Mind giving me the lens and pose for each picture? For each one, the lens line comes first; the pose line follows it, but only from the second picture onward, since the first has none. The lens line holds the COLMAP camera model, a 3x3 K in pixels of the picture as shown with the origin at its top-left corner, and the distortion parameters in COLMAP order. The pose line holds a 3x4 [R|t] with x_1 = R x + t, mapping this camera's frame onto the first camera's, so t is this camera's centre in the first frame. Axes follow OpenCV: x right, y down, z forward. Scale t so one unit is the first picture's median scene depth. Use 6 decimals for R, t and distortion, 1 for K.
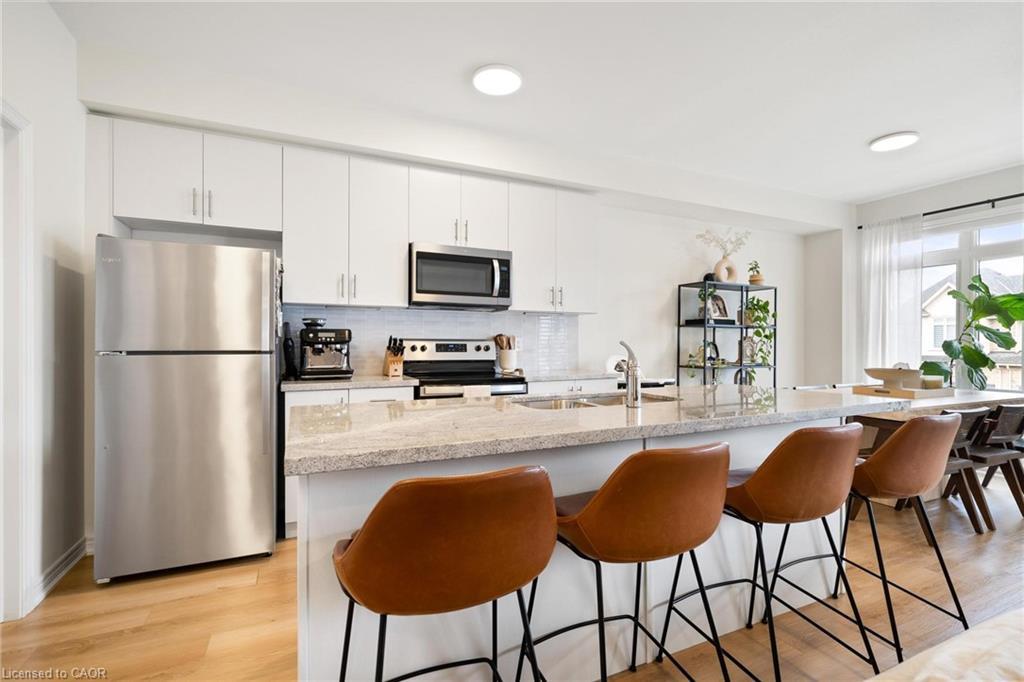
lens RADIAL K [[470.3, 0, 512.8], [0, 470.3, 344.1], [0, 0, 1]] dist [0.001663, 0.000419]
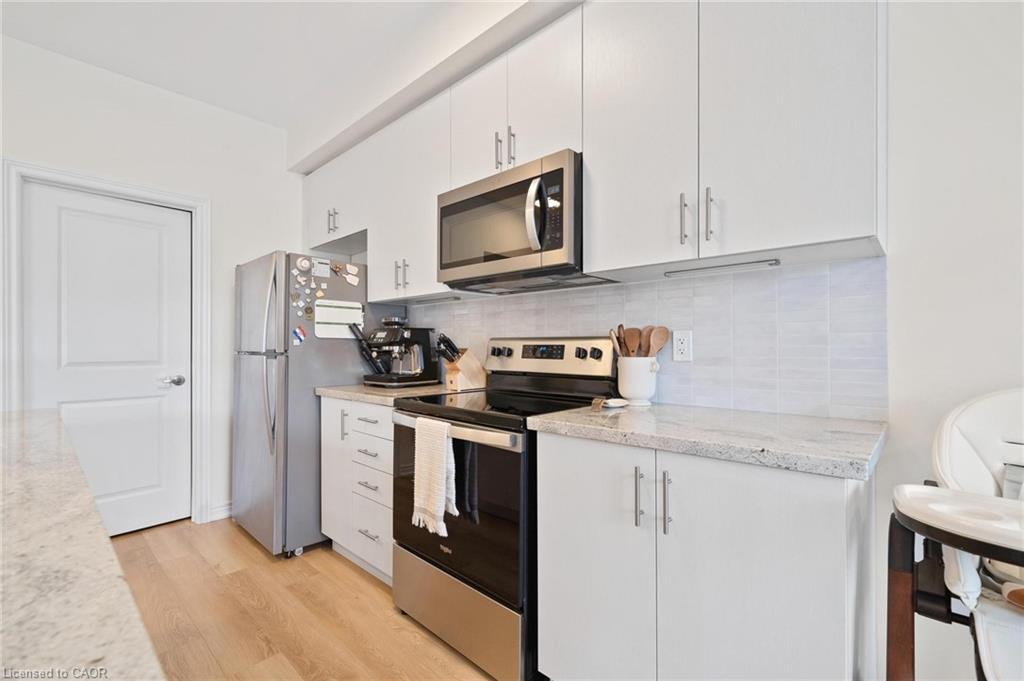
lens RADIAL K [[449.4, 0, 515.8], [0, 449.4, 345.6], [0, 0, 1]] dist [0.000002, 0.000147]
pose [[0.379212, -0.004169, -0.925301, 0.370461], [0.000030, 0.999990, -0.004493, 0.002636], [0.925310, 0.001676, 0.379208, 0.733510]]
